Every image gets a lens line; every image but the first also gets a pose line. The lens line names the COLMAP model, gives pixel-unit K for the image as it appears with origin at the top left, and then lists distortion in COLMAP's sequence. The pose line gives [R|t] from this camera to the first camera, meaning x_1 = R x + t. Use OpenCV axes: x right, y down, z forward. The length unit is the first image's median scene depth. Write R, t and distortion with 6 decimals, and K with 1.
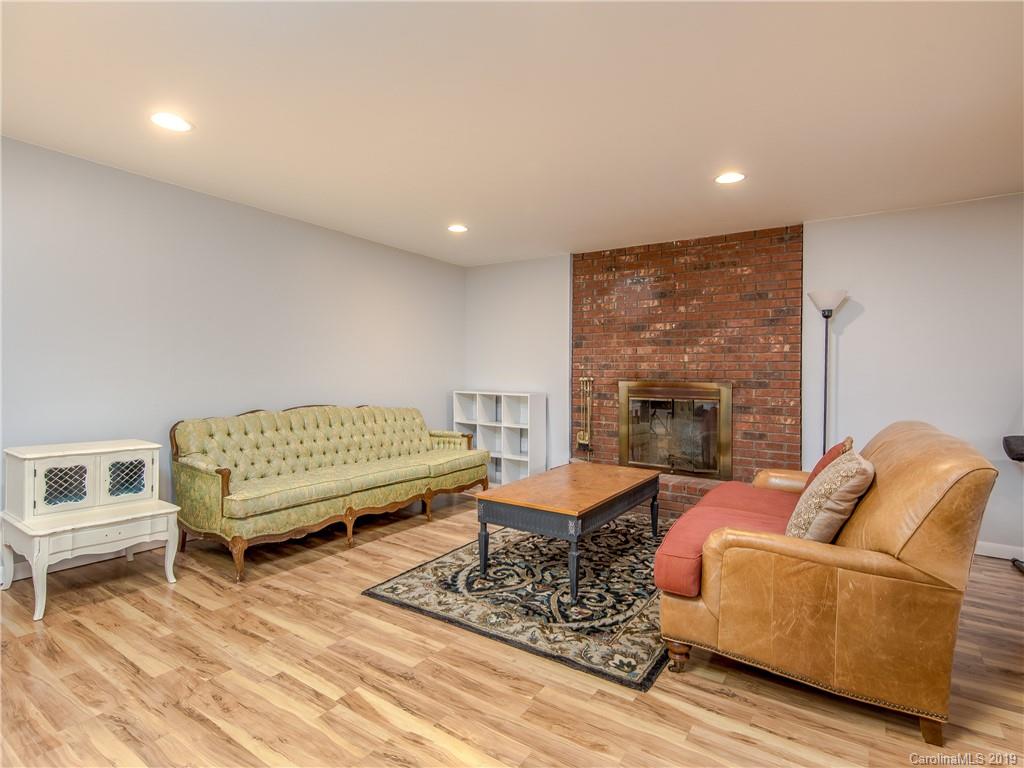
lens RADIAL K [[531.1, 0, 512.0], [0, 531.1, 384.0], [0, 0, 1]] dist [0.004183, -0.000335]
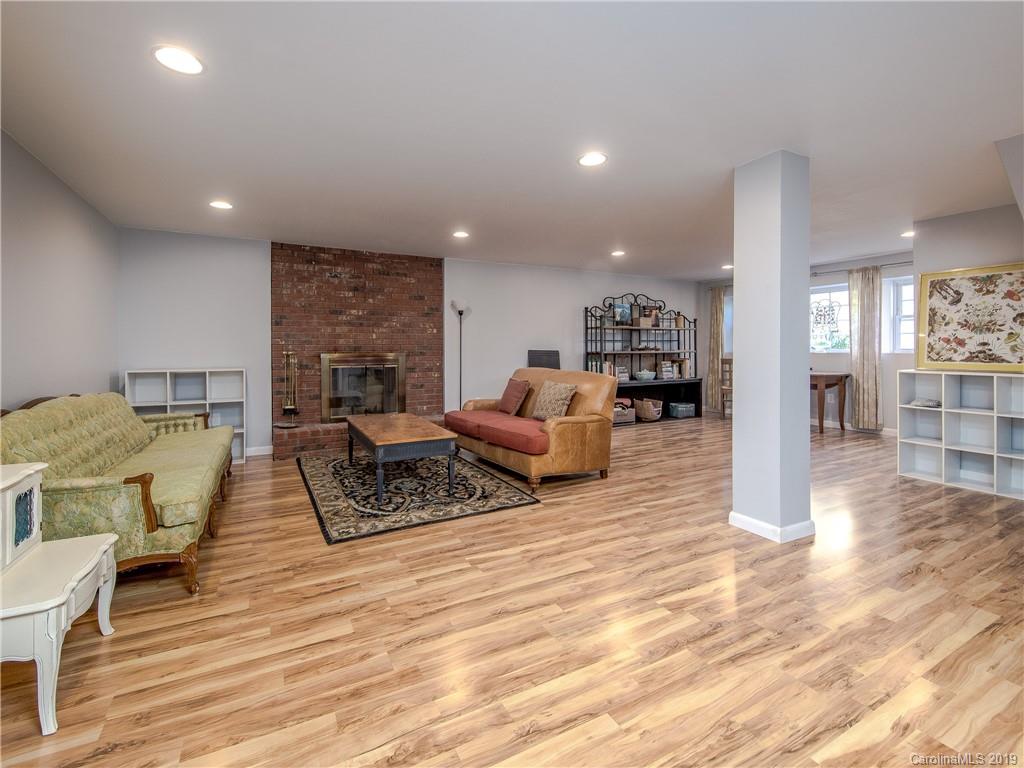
lens RADIAL K [[469.4, 0, 511.3], [0, 469.4, 350.9], [0, 0, 1]] dist [-0.001578, -0.000721]
pose [[0.451409, -0.021684, 0.892053, -0.883317], [0.024155, 0.999635, 0.012075, -0.022618], [-0.891990, 0.016097, 0.451769, 0.166483]]
